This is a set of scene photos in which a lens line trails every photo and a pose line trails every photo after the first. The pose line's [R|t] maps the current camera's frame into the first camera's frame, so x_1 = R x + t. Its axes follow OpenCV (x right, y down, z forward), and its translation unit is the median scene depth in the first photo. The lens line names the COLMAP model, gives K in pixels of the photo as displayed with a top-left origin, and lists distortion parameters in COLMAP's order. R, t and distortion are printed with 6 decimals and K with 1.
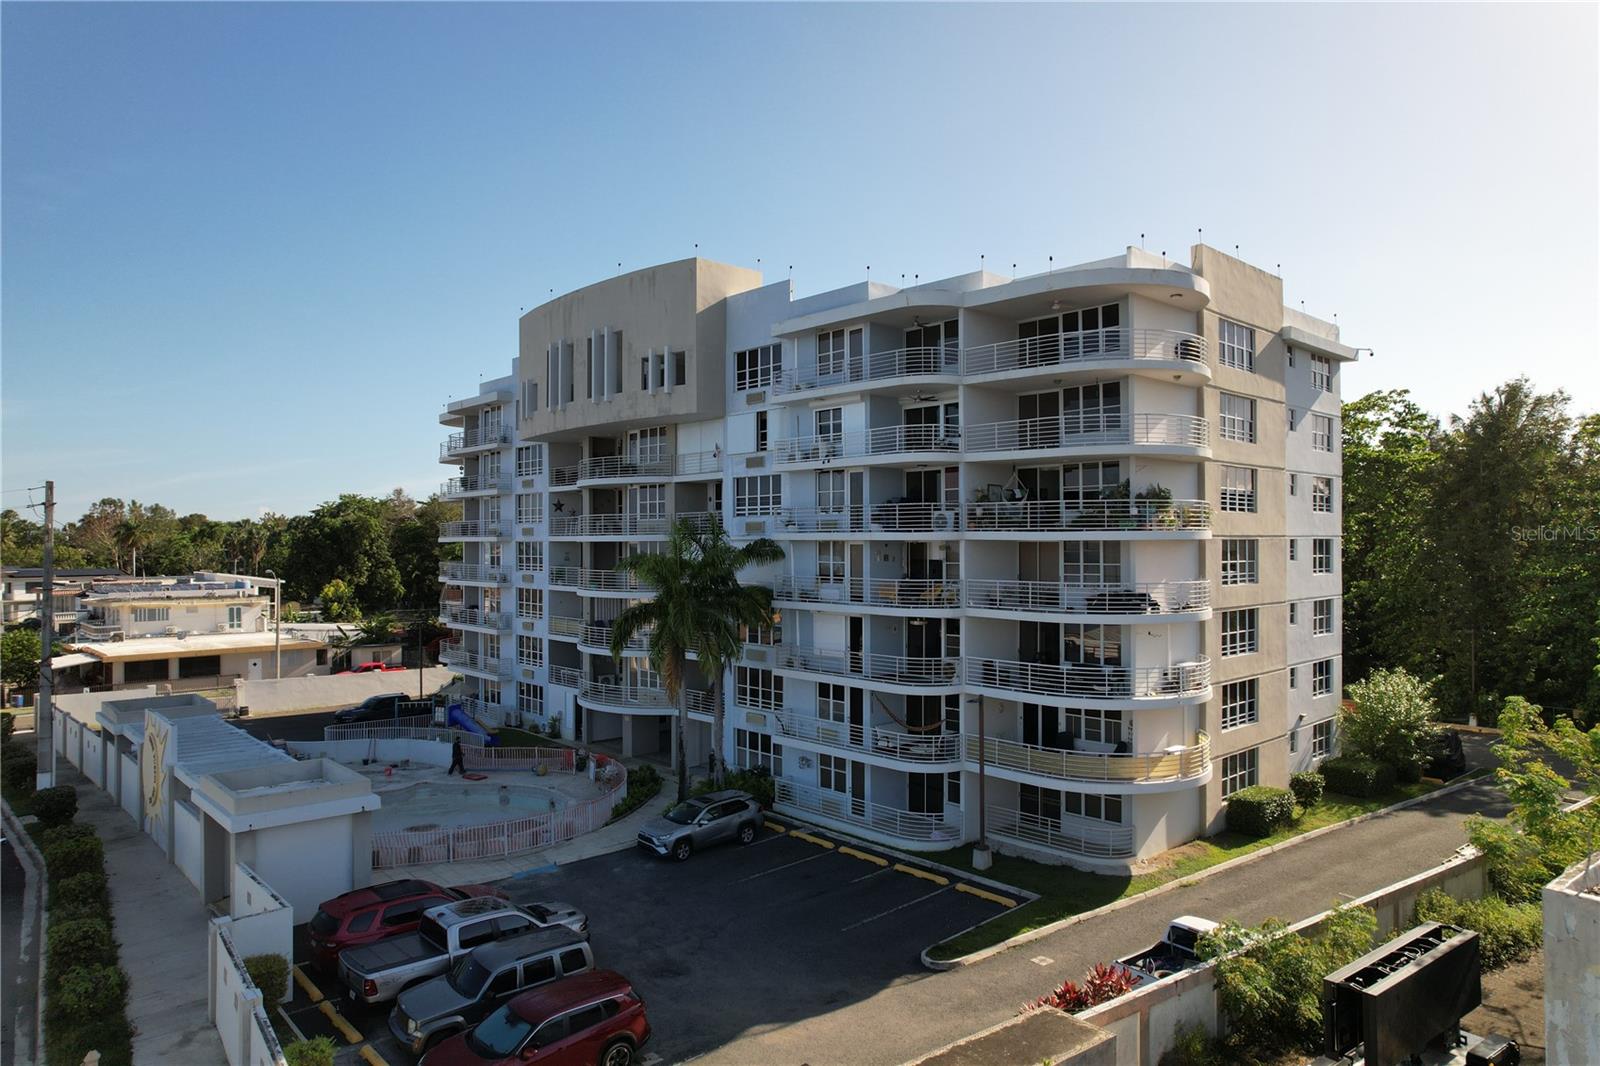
lens RADIAL K [[1021.7, 0, 800.0], [0, 1021.7, 533.0], [0, 0, 1]] dist [-0.064003, 0.057601]
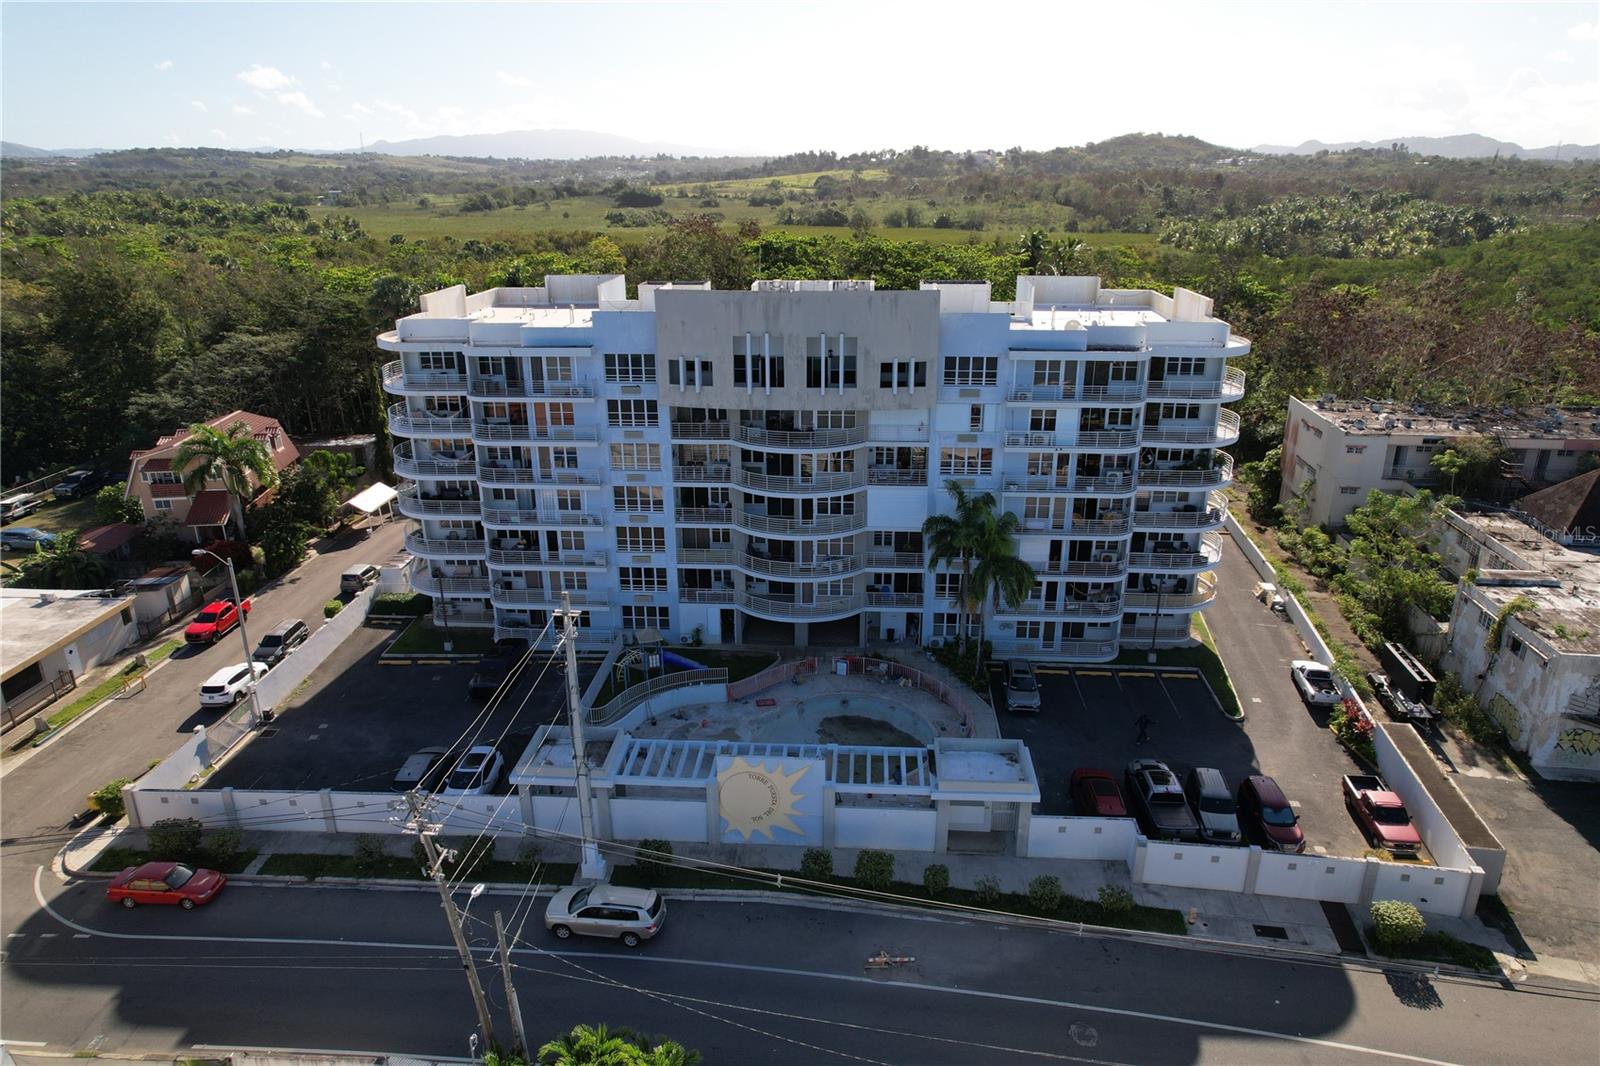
lens RADIAL K [[1000.0, 0, 832.1], [0, 1000.0, 529.7], [0, 0, 1]] dist [-0.072591, 0.060679]
pose [[0.711571, -0.227784, 0.664667, -1.184368], [-0.009889, 0.942650, 0.333636, -0.431581], [-0.702545, -0.243979, 0.668509, 0.186881]]
